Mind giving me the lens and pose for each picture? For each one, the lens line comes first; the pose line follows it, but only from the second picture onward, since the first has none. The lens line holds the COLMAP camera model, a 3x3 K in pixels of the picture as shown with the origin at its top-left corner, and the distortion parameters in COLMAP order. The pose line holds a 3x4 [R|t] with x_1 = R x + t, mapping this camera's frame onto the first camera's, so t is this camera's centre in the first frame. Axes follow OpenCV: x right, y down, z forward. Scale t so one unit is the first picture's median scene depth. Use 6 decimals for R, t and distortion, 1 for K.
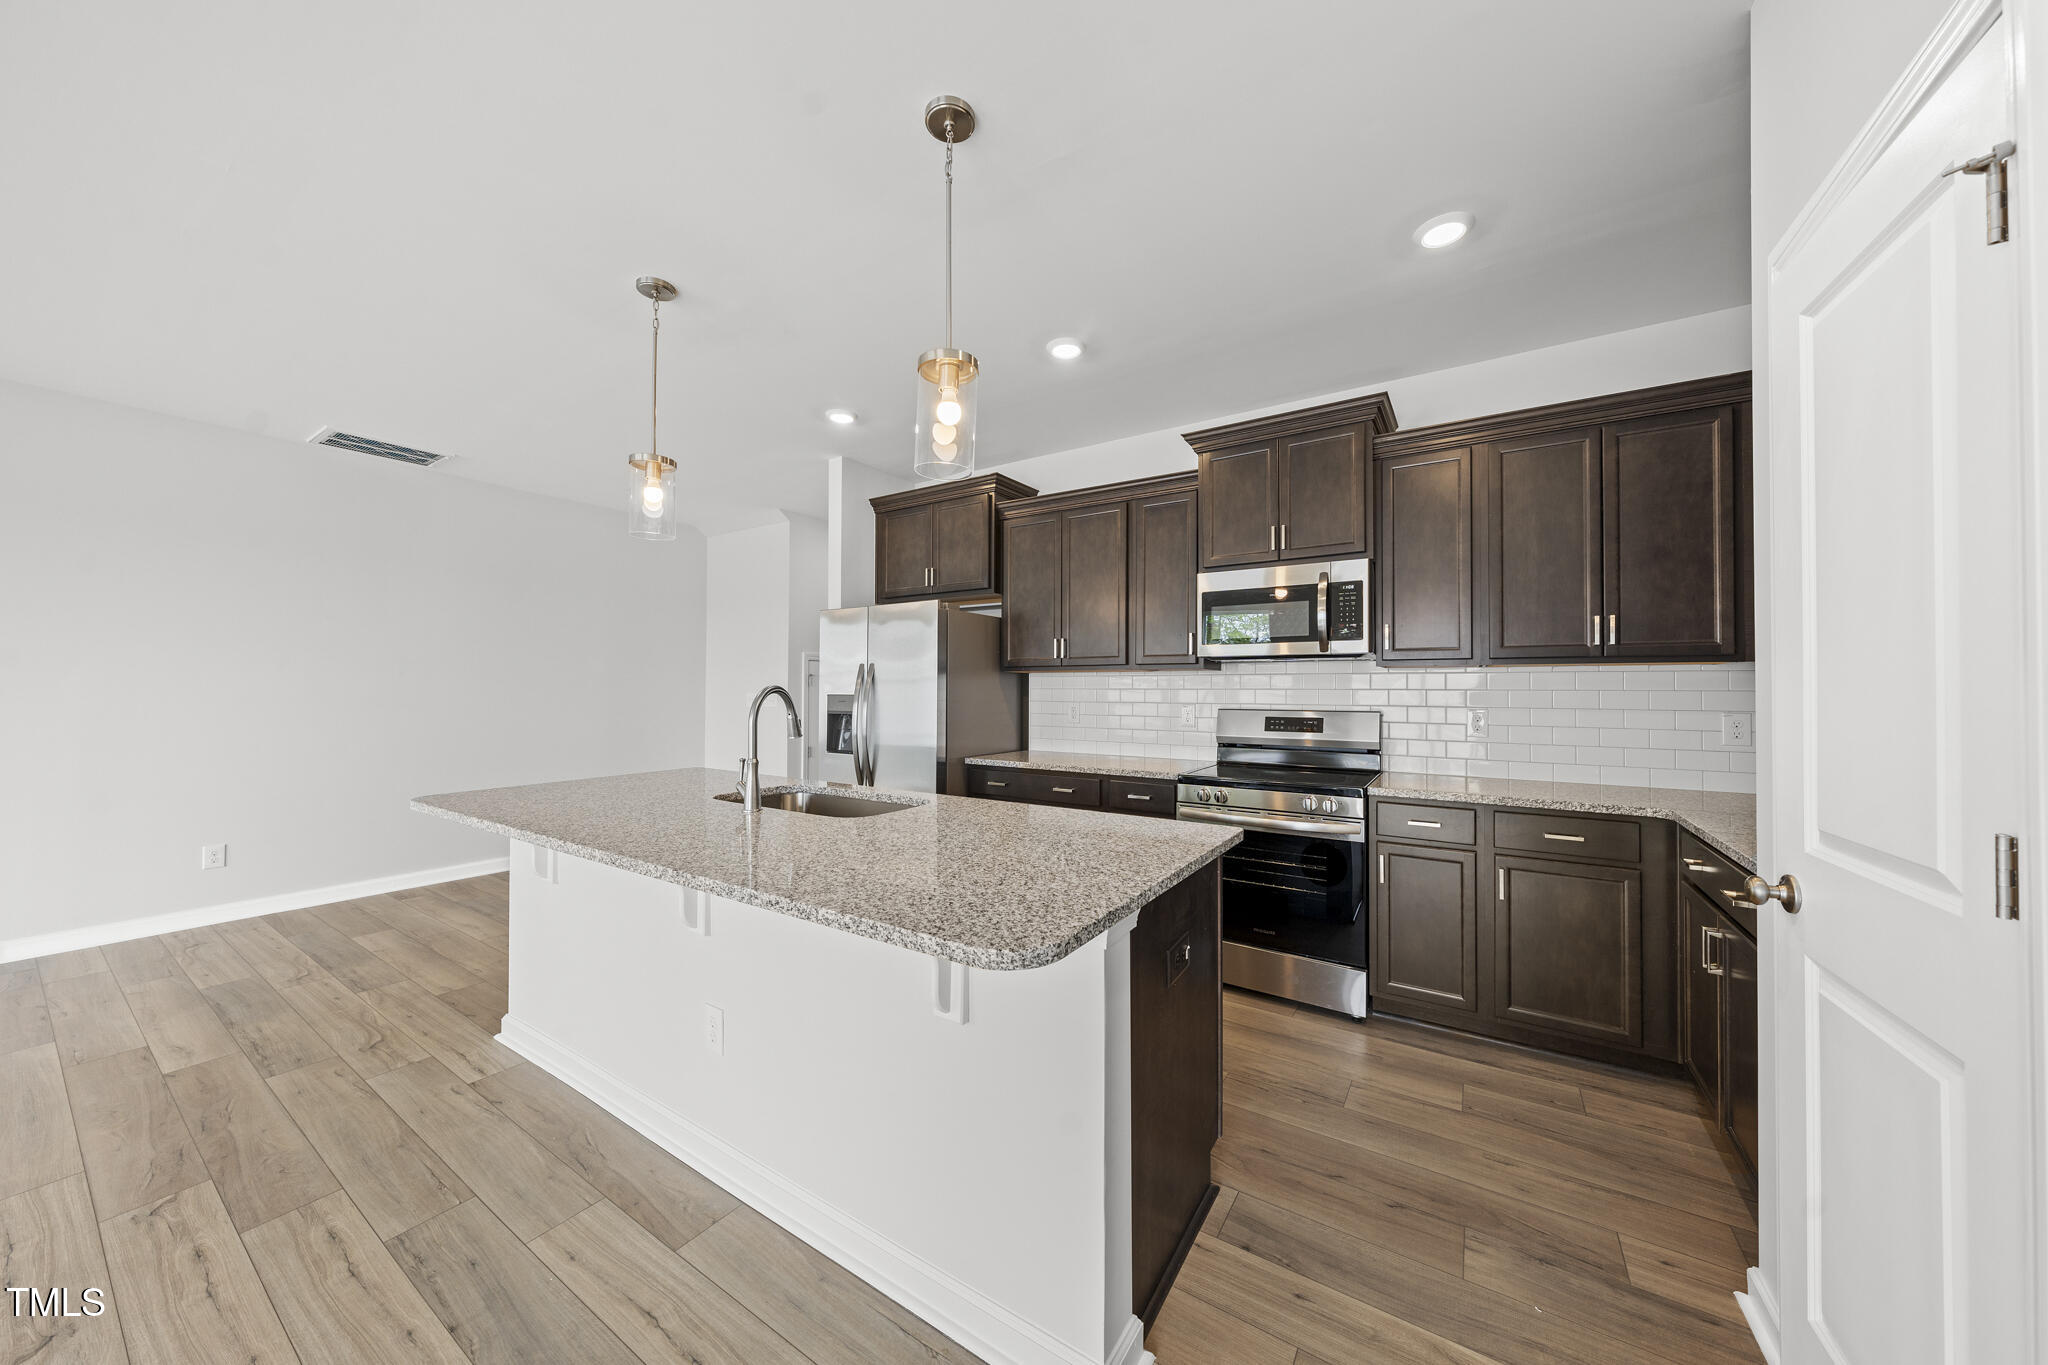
lens RADIAL K [[688.8, 0, 1024.0], [0, 688.8, 682.5], [0, 0, 1]] dist [0.001139, 0.000097]
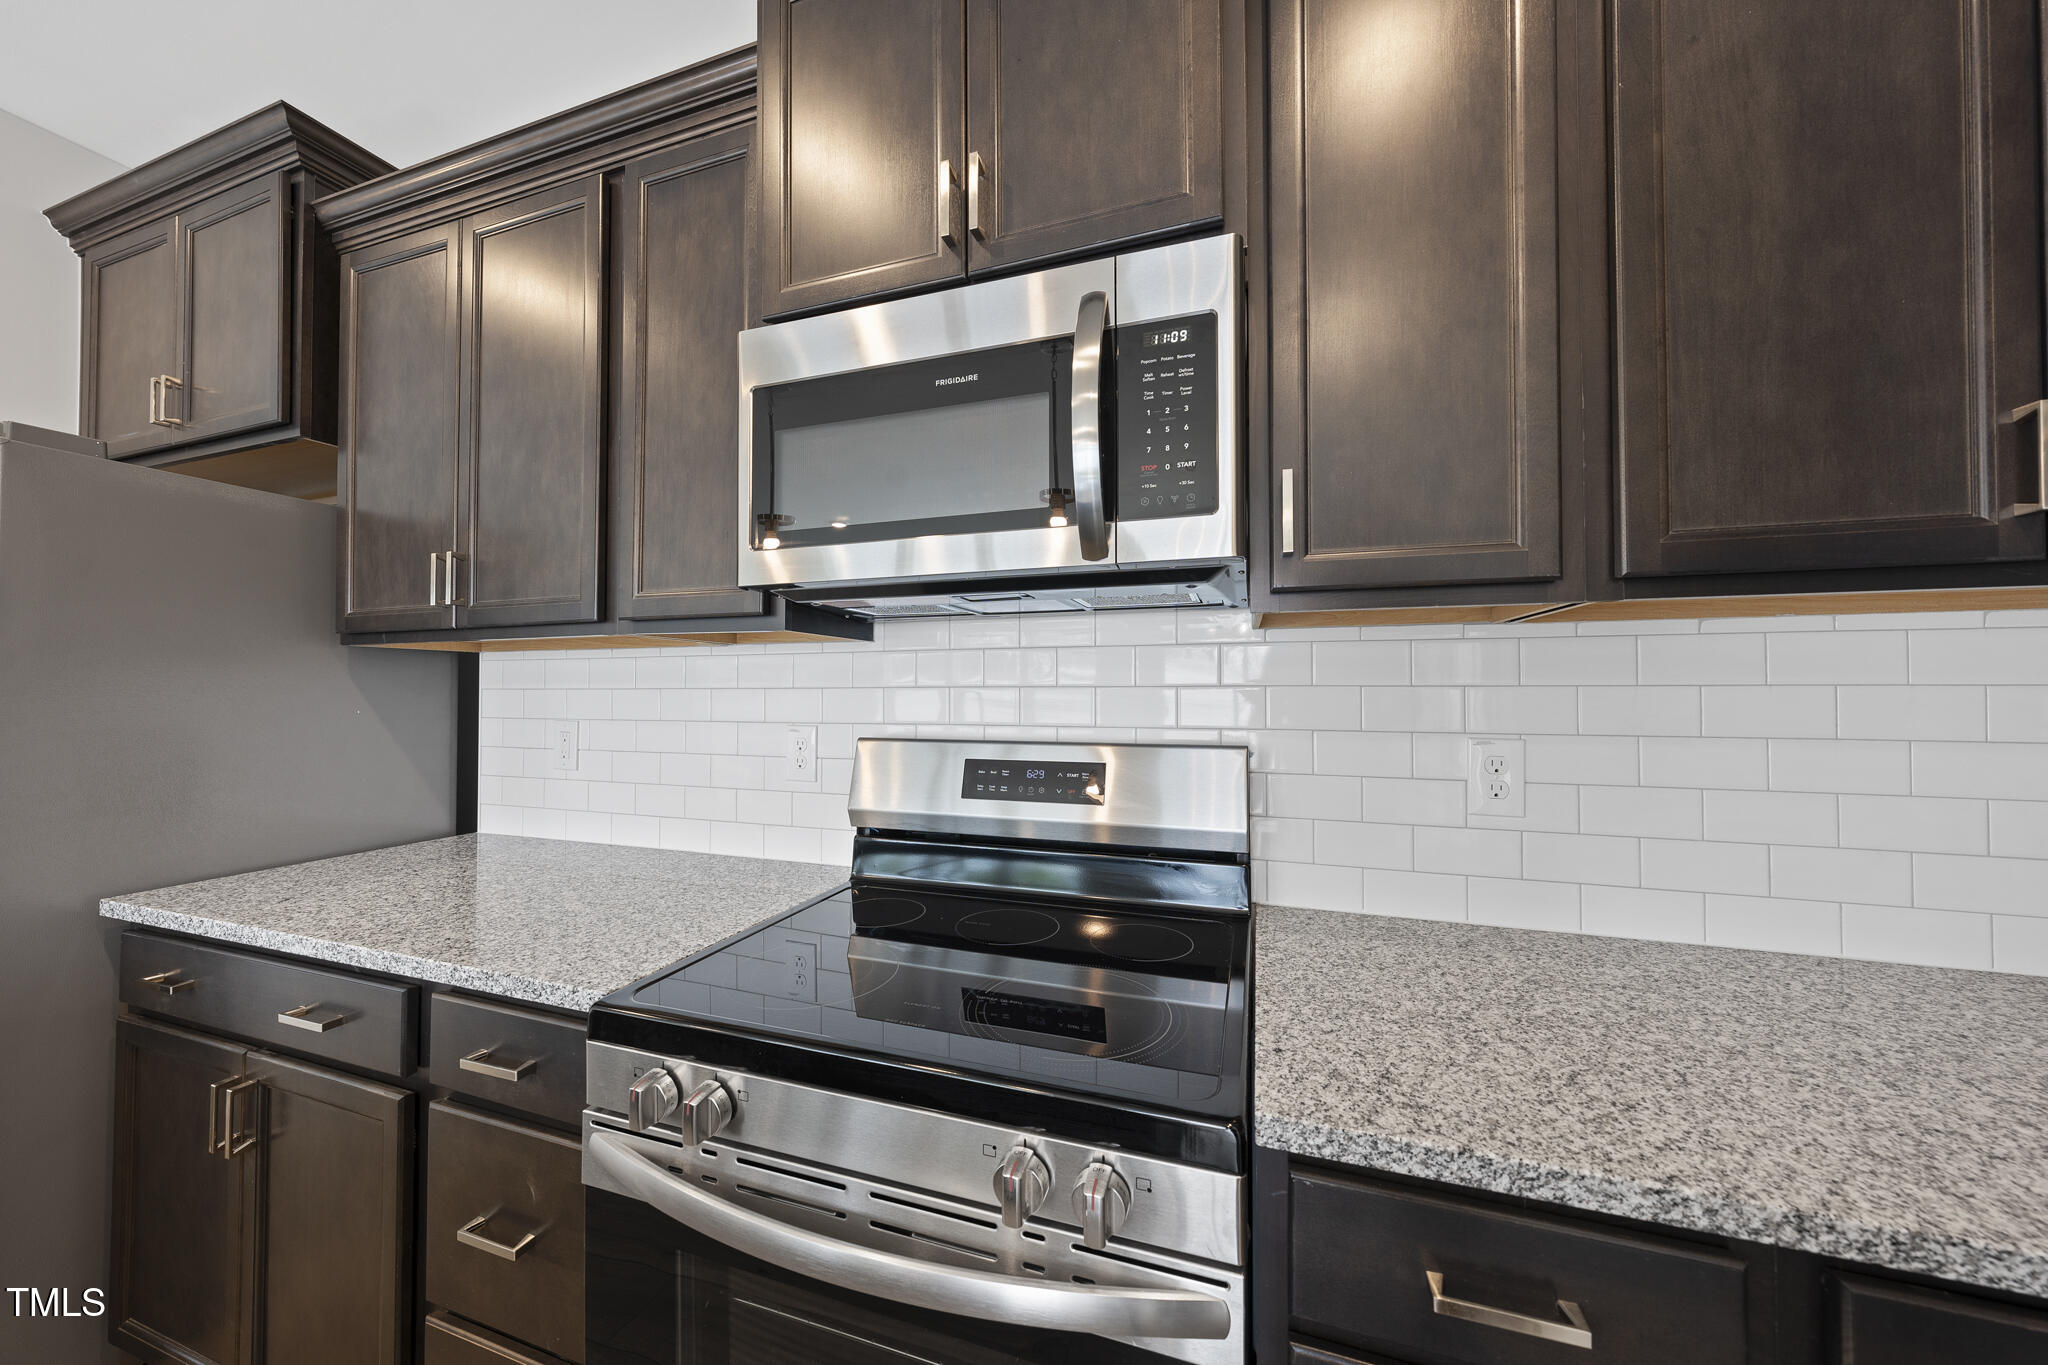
lens RADIAL K [[688.8, 0, 1024.0], [0, 688.8, 682.5], [0, 0, 1]] dist [0.001139, 0.000097]
pose [[0.967616, 0.000382, 0.252427, 0.303732], [0.001257, 0.999979, -0.006329, 0.010325], [-0.252424, 0.006442, 0.967595, 0.661879]]
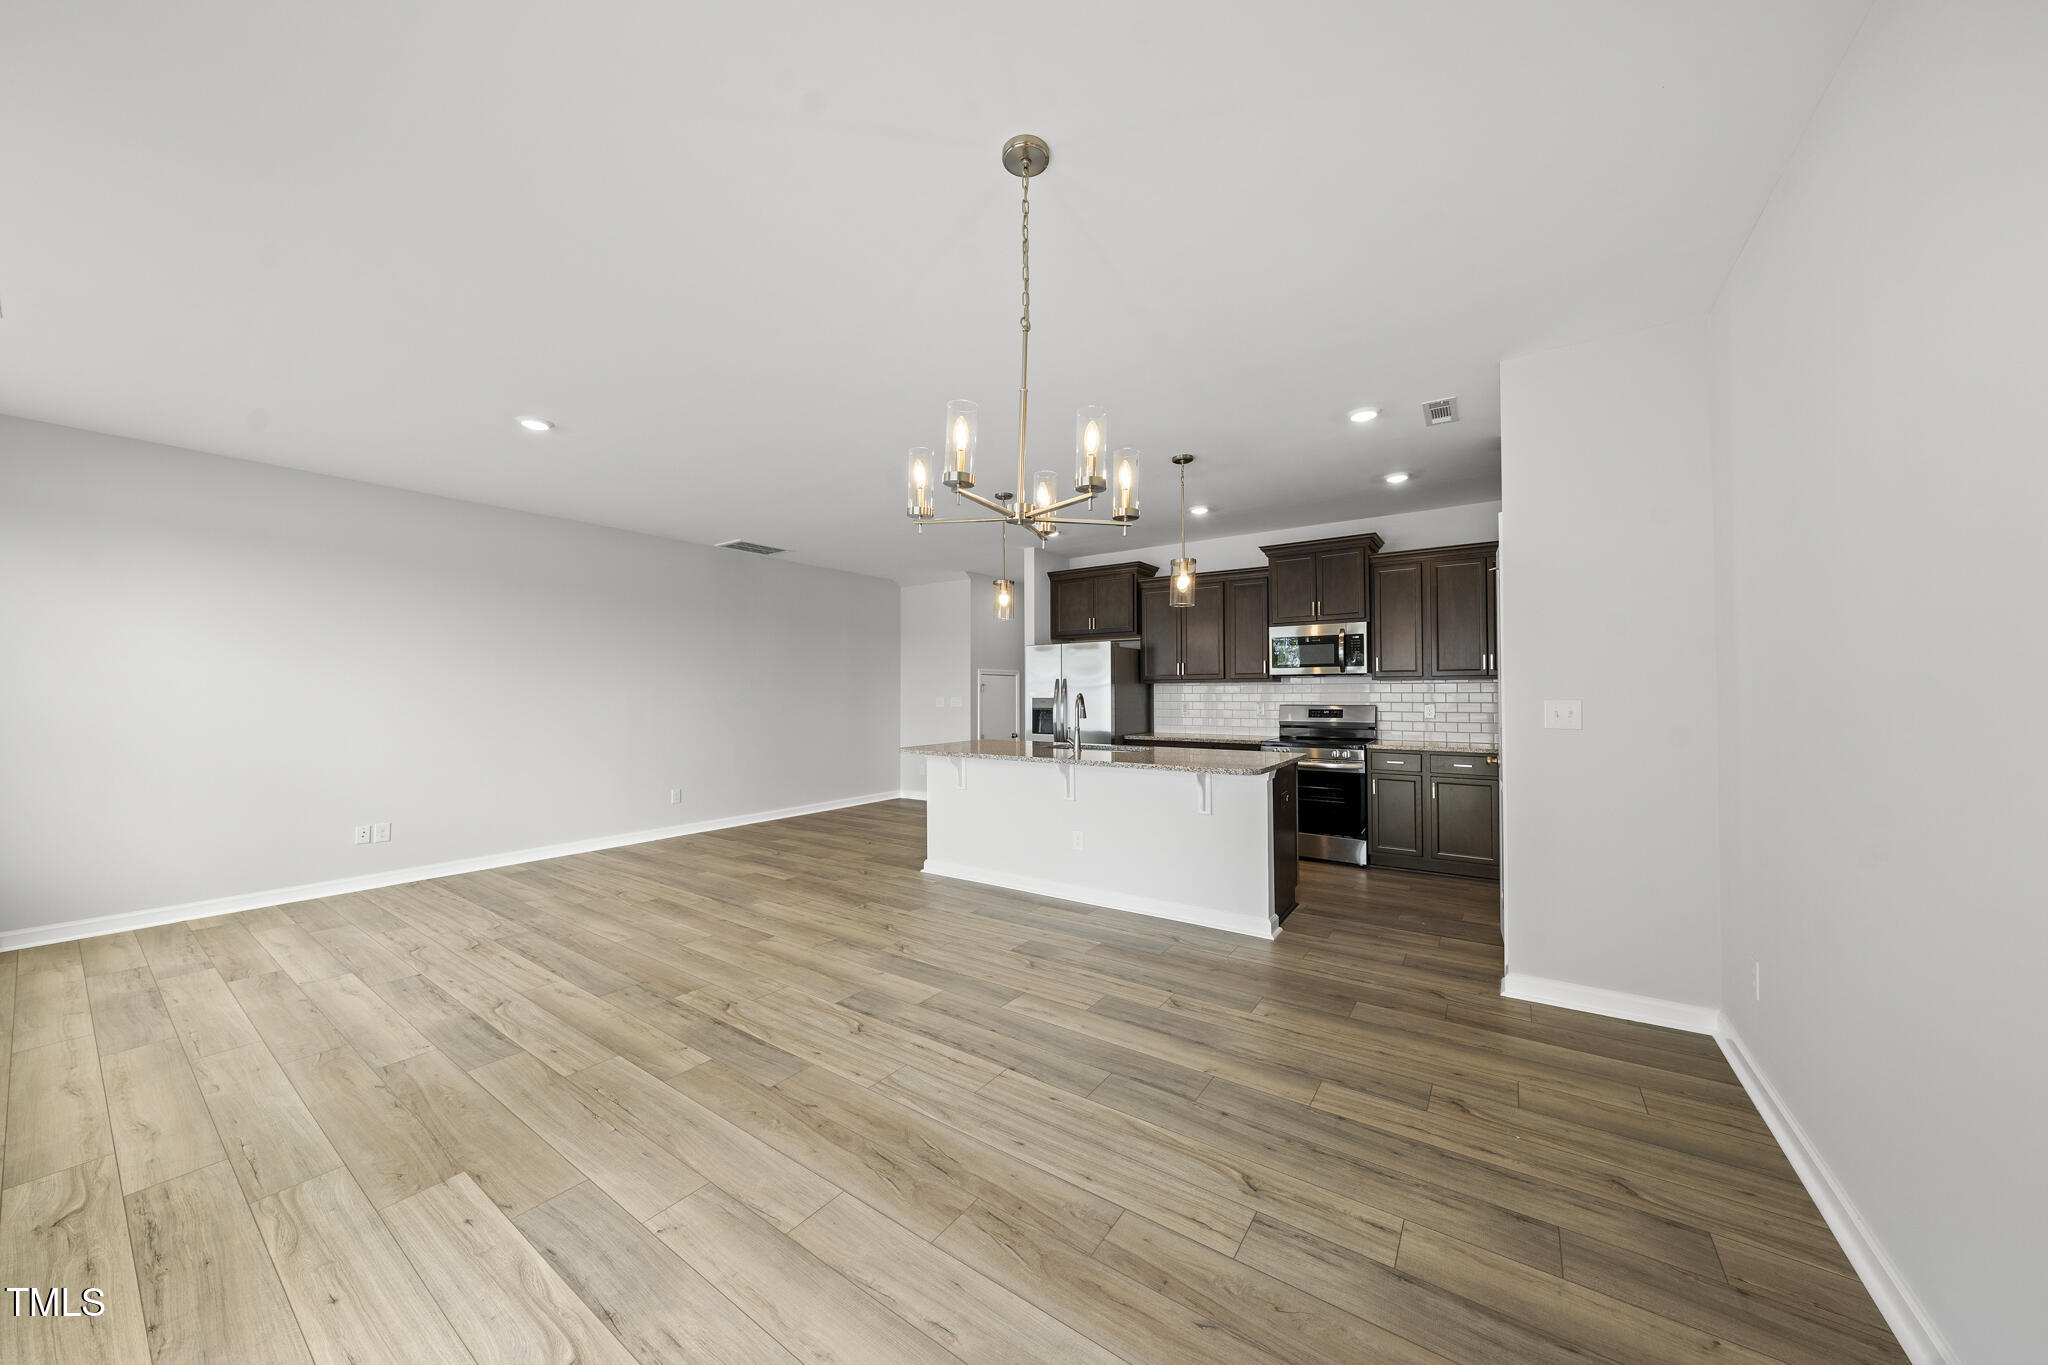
lens RADIAL K [[688.8, 0, 1024.0], [0, 688.8, 682.5], [0, 0, 1]] dist [0.001139, 0.000097]
pose [[0.999578, -0.006755, -0.028266, -0.325421], [0.006582, 0.999959, -0.006214, -0.011264], [0.028306, 0.006026, 0.999581, -0.773280]]
